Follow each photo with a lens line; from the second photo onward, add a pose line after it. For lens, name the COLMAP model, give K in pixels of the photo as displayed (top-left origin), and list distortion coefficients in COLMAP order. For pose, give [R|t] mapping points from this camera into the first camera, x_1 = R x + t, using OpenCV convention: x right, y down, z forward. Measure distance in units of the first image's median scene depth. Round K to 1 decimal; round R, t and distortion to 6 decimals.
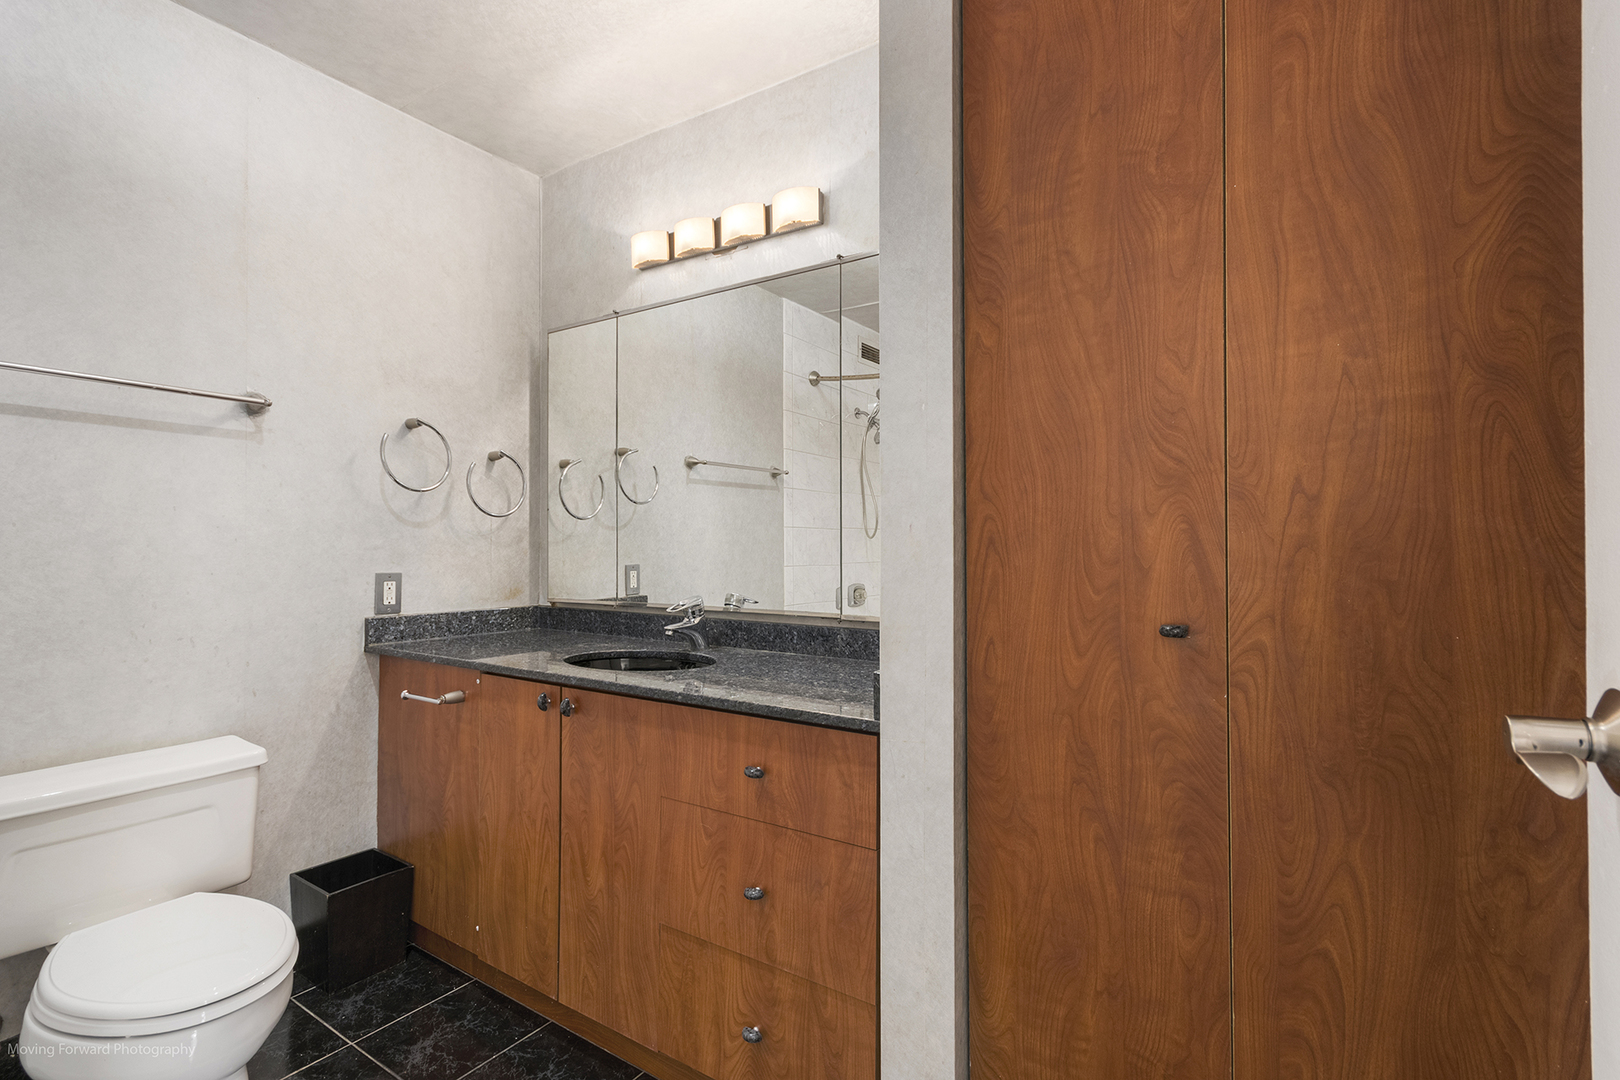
lens RADIAL K [[771.9, 0, 804.7], [0, 771.9, 547.0], [0, 0, 1]] dist [0.000999, 0.001280]
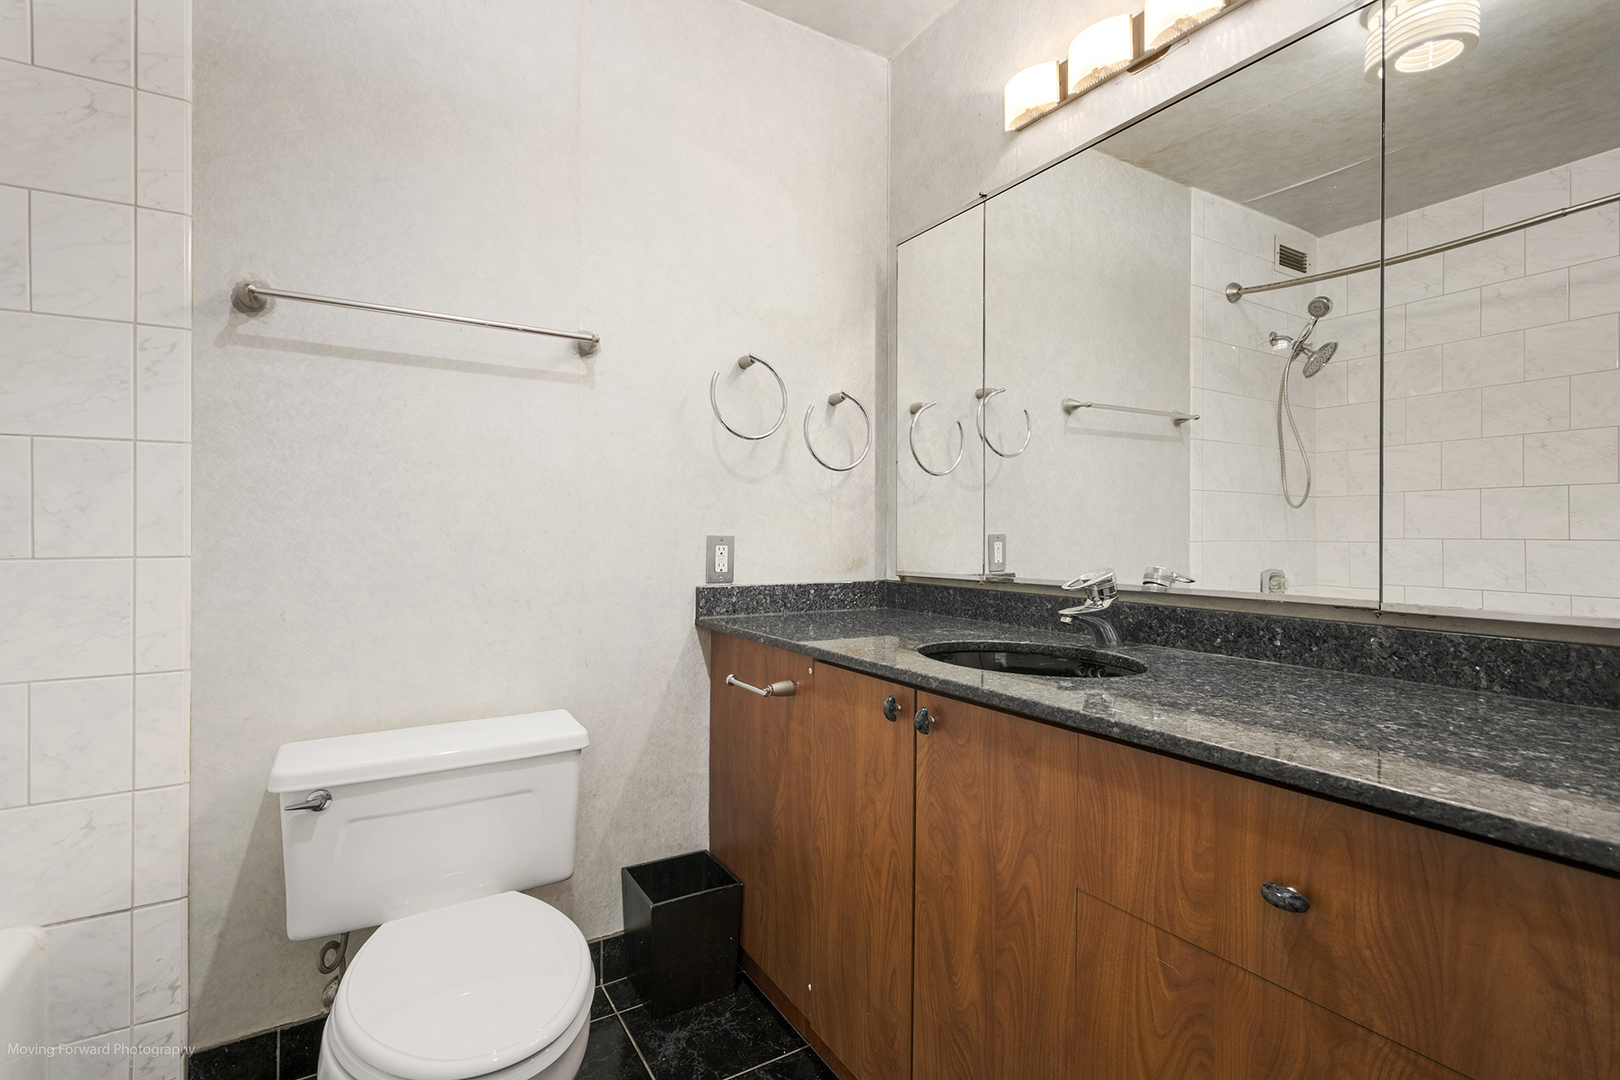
lens RADIAL K [[771.9, 0, 813.5], [0, 771.9, 539.3], [0, 0, 1]] dist [0.000999, 0.001280]
pose [[0.911473, 0.004763, -0.411332, -0.097402], [-0.002443, 0.999978, 0.006166, 0.035618], [0.411353, -0.004615, 0.911465, 0.280239]]
